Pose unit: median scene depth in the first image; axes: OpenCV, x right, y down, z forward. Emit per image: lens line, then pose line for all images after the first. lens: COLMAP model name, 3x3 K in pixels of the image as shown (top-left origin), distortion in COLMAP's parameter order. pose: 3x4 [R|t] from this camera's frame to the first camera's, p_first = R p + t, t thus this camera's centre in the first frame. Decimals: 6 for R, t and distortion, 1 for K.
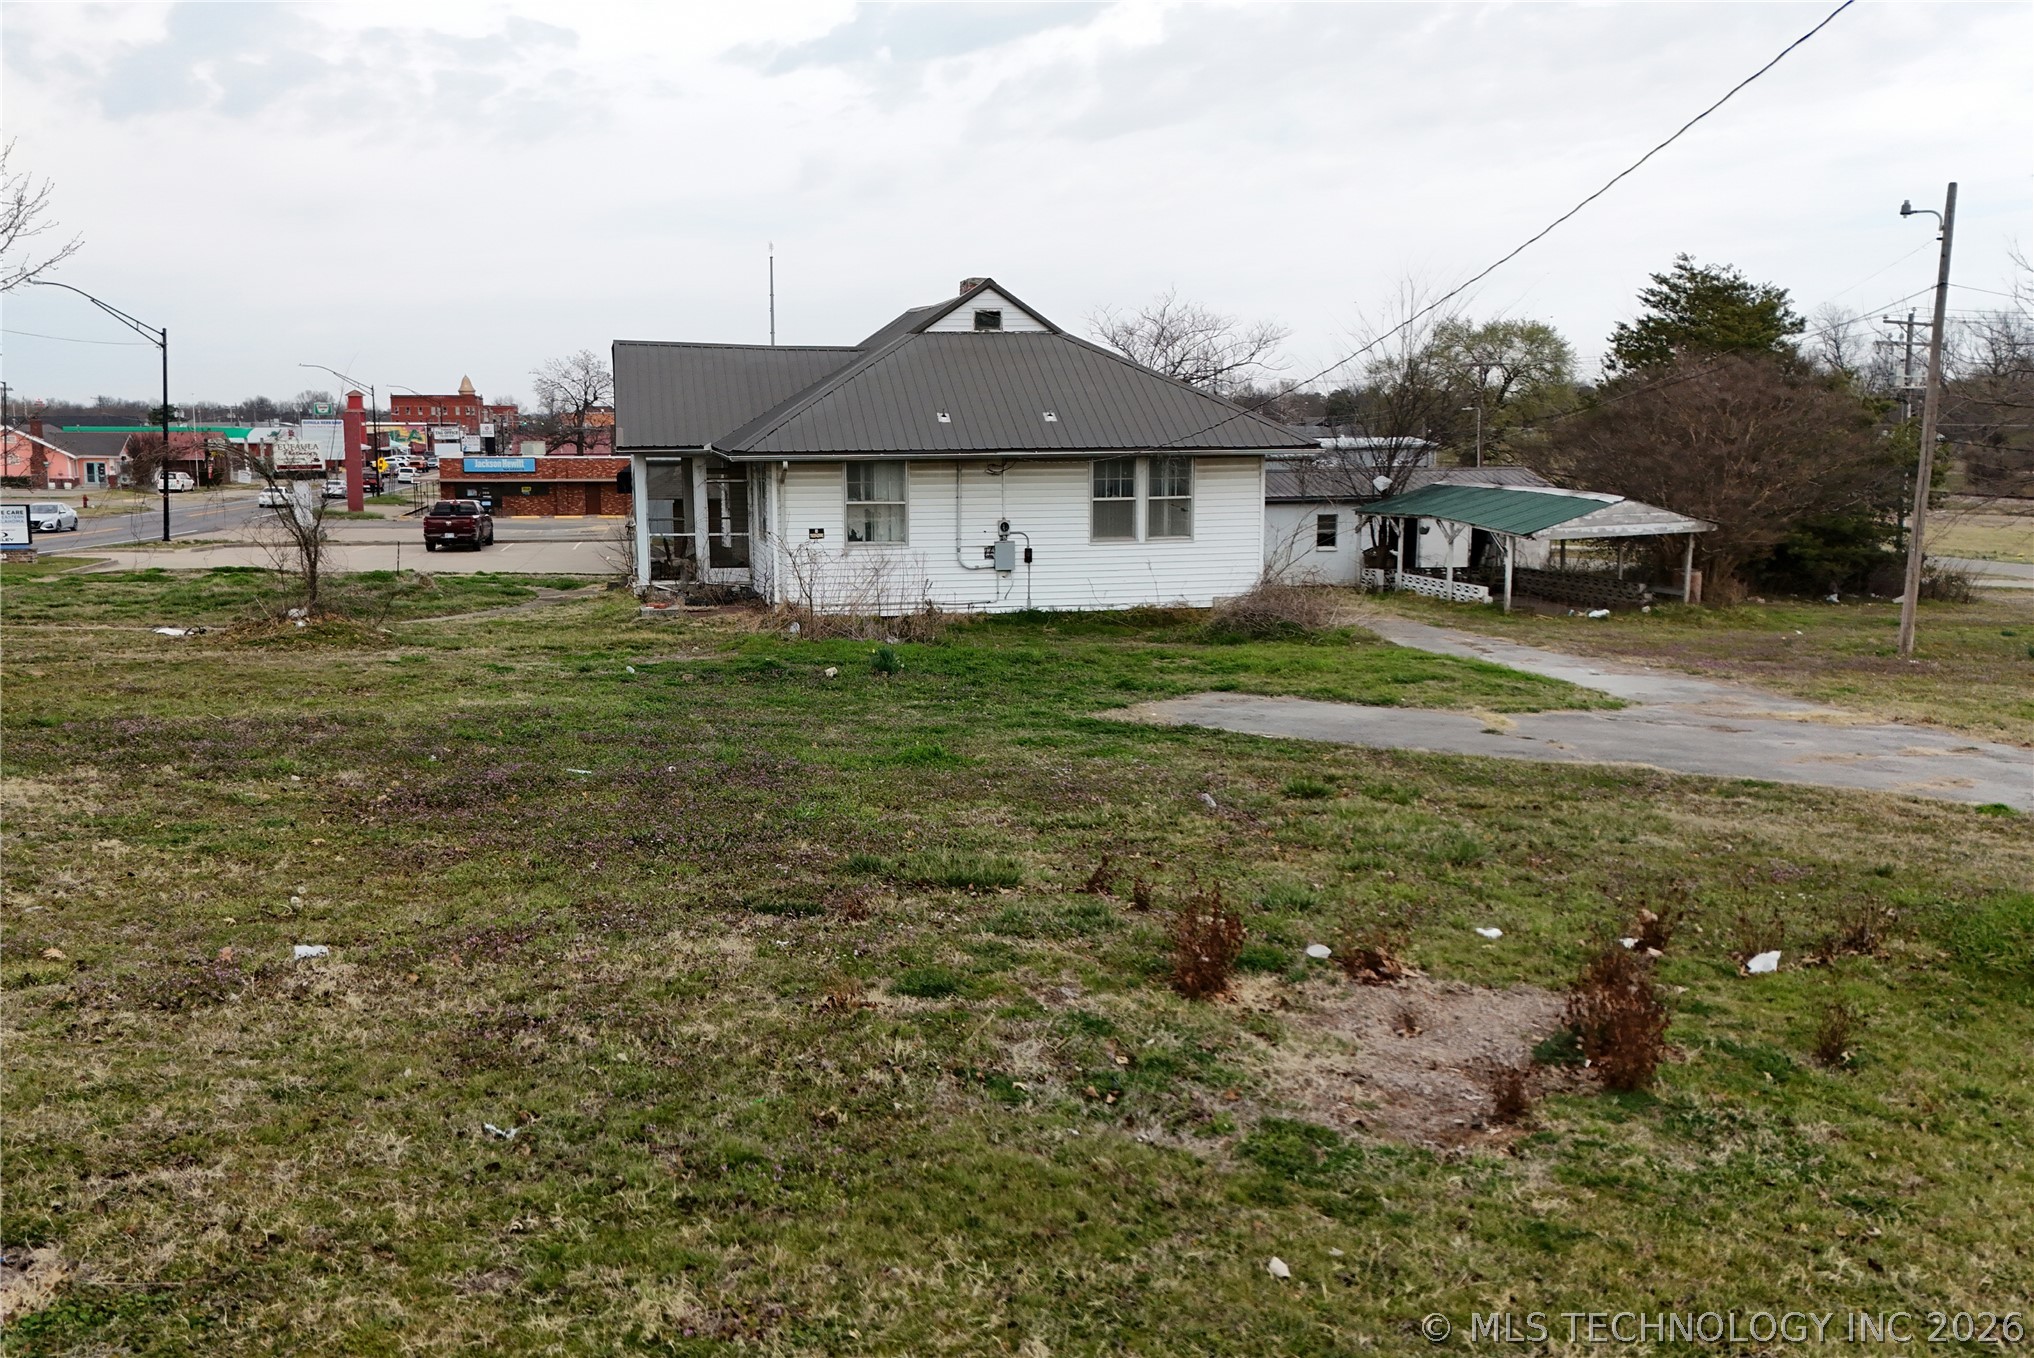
lens RADIAL K [[1735.5, 0, 1017.0], [0, 1735.5, 679.0], [0, 0, 1]] dist [0.095707, -0.002664]
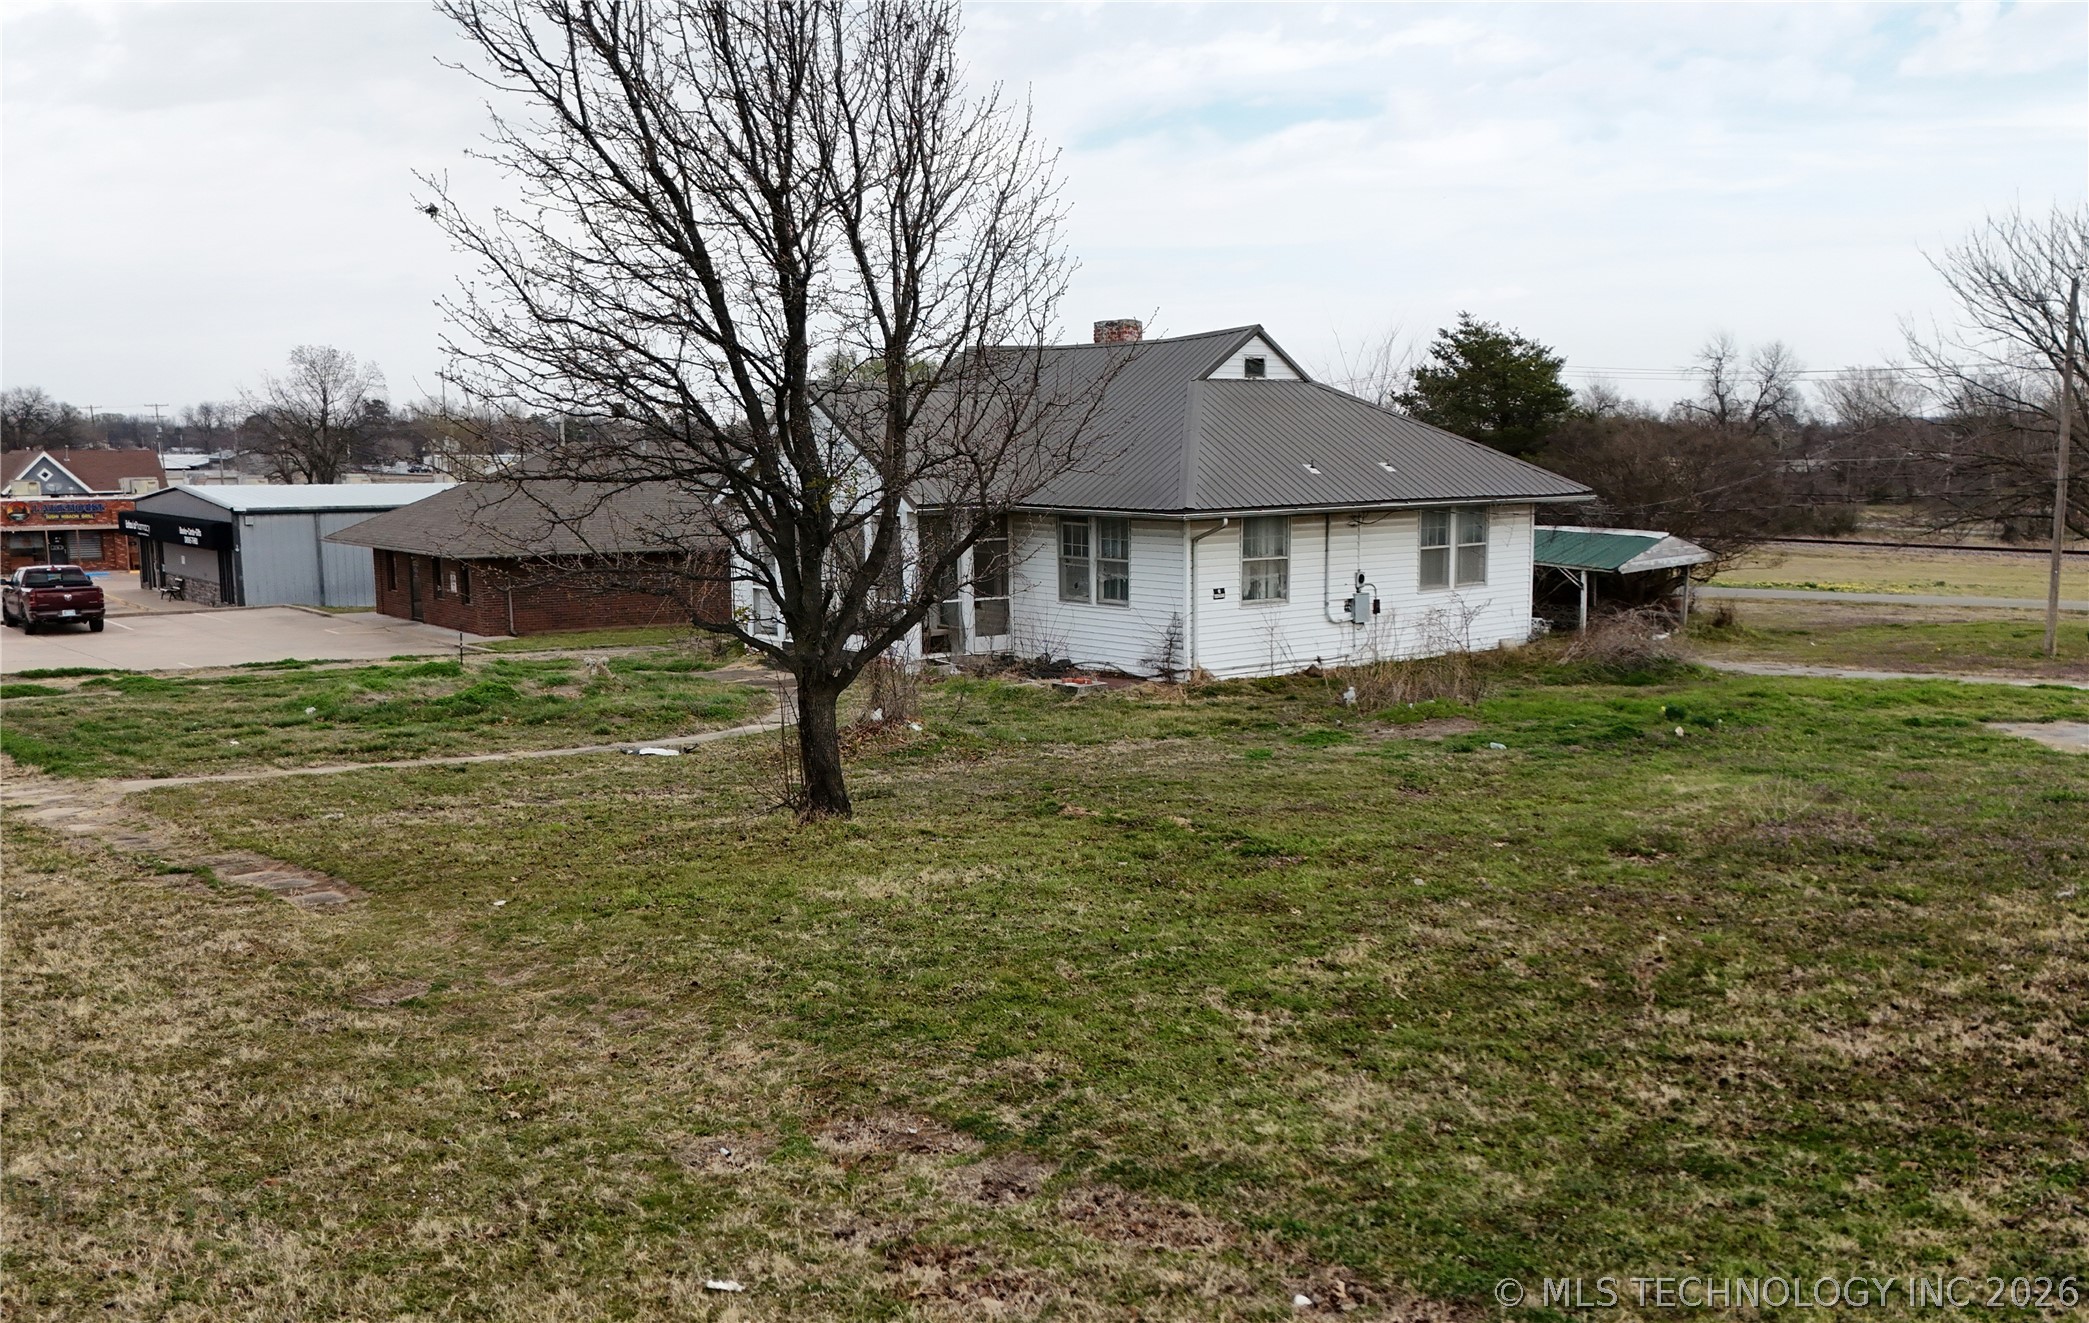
lens RADIAL K [[1845.3, 0, 1063.3], [0, 1845.3, 697.9], [0, 0, 1]] dist [0.136006, -0.257327]
pose [[0.883147, -0.064521, 0.464639, -0.621834], [0.070149, 0.997523, 0.005186, -0.035772], [-0.463822, 0.028014, 0.885485, 0.141380]]
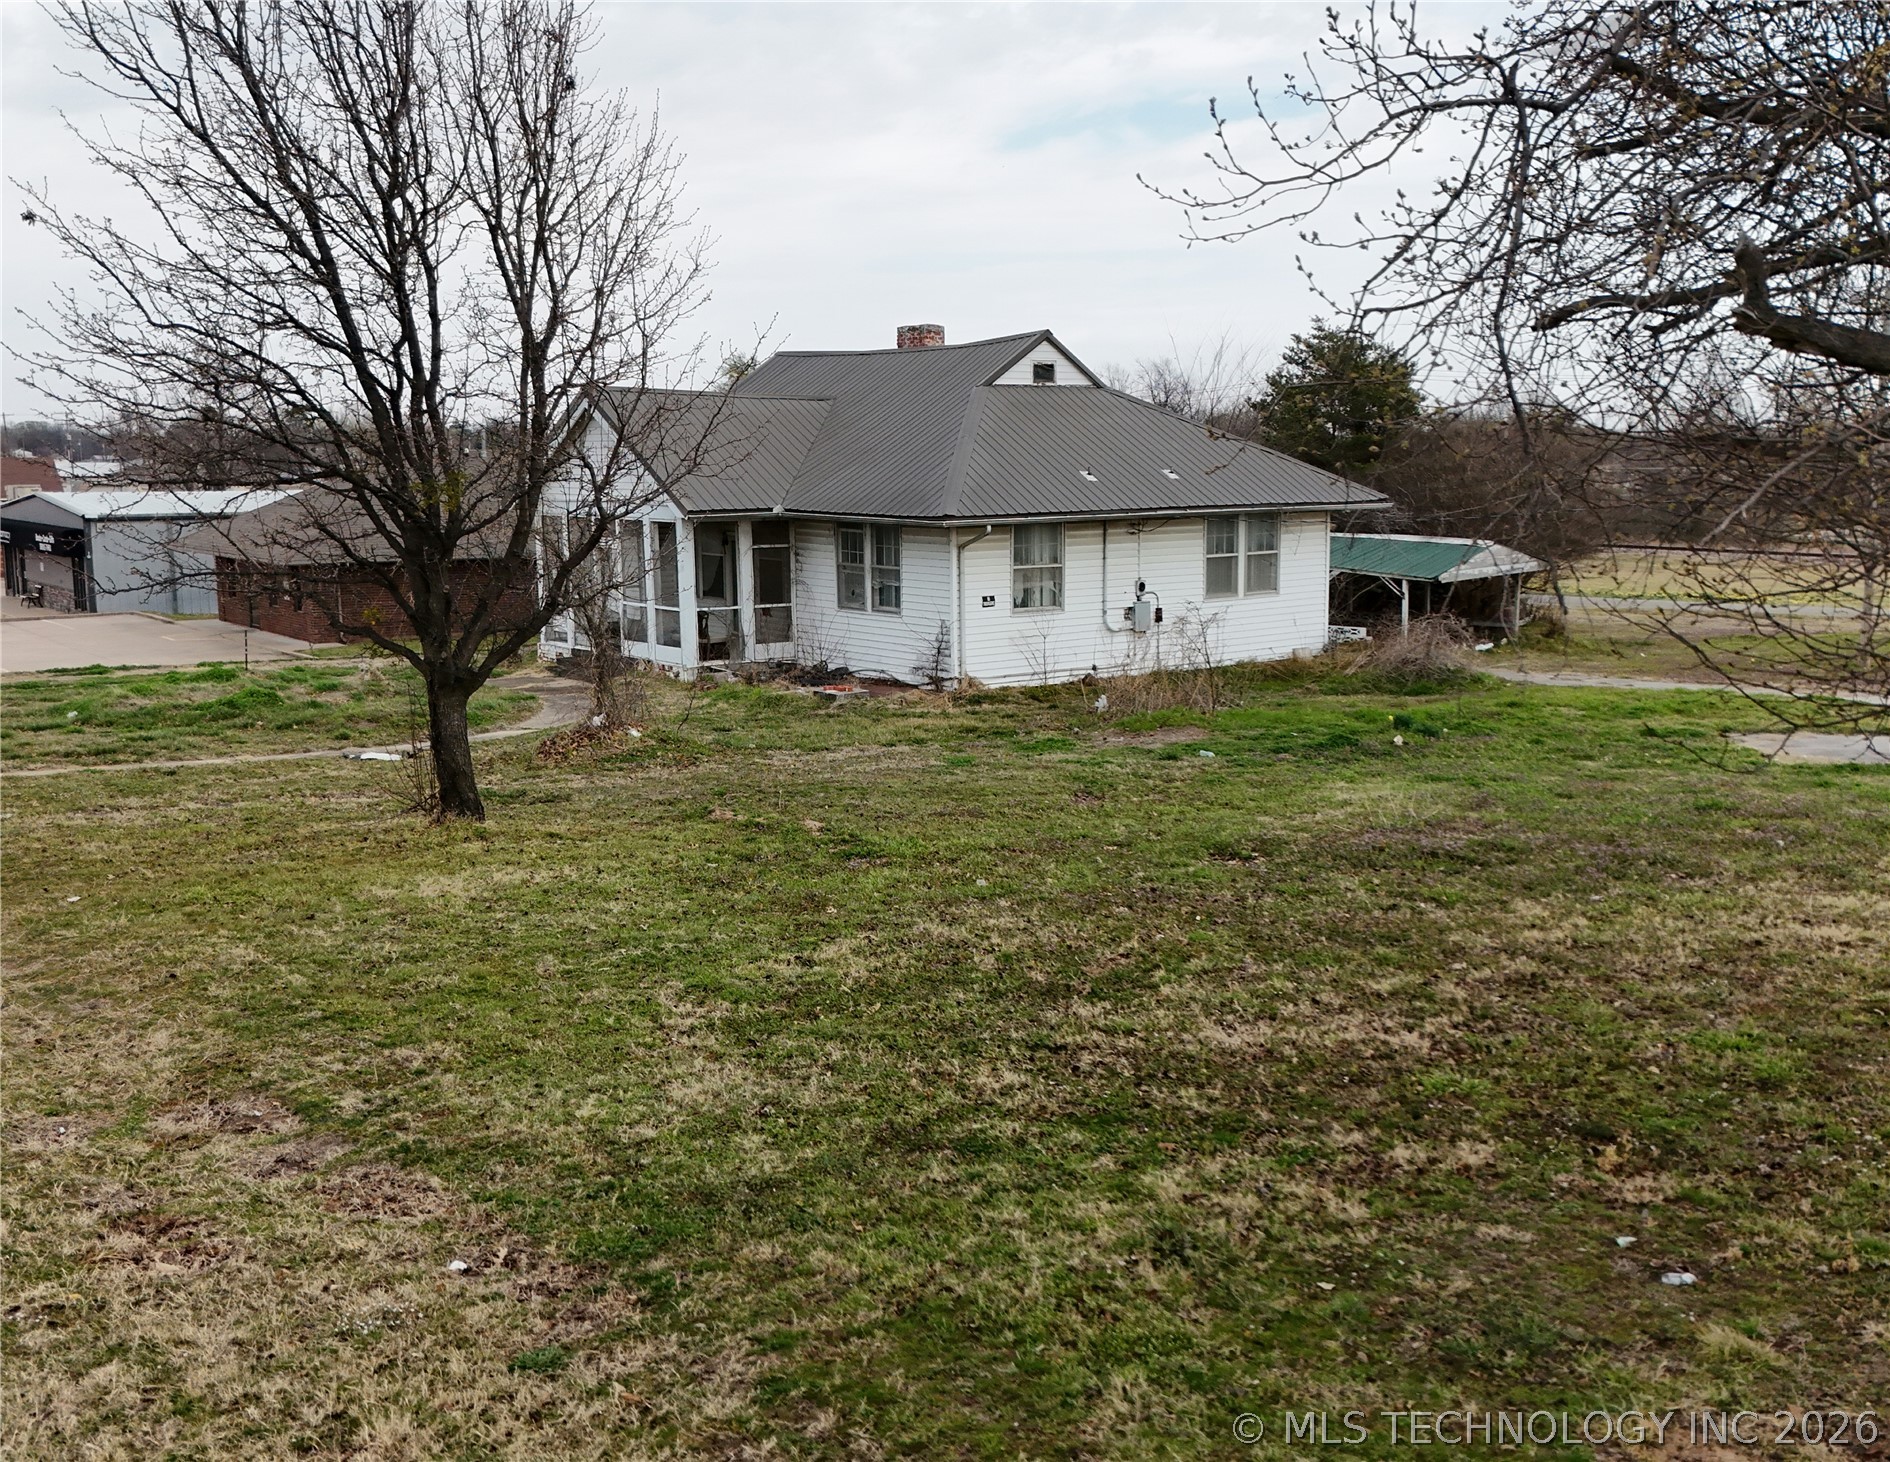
lens RADIAL K [[1878.4, 0, 945.0], [0, 1878.4, 731.0], [0, 0, 1]] dist [0.119871, -0.211130]
pose [[0.896170, -0.066108, 0.438758, -0.551946], [0.066599, 0.997677, 0.014292, -0.027847], [-0.438684, 0.016413, 0.898491, 0.092587]]
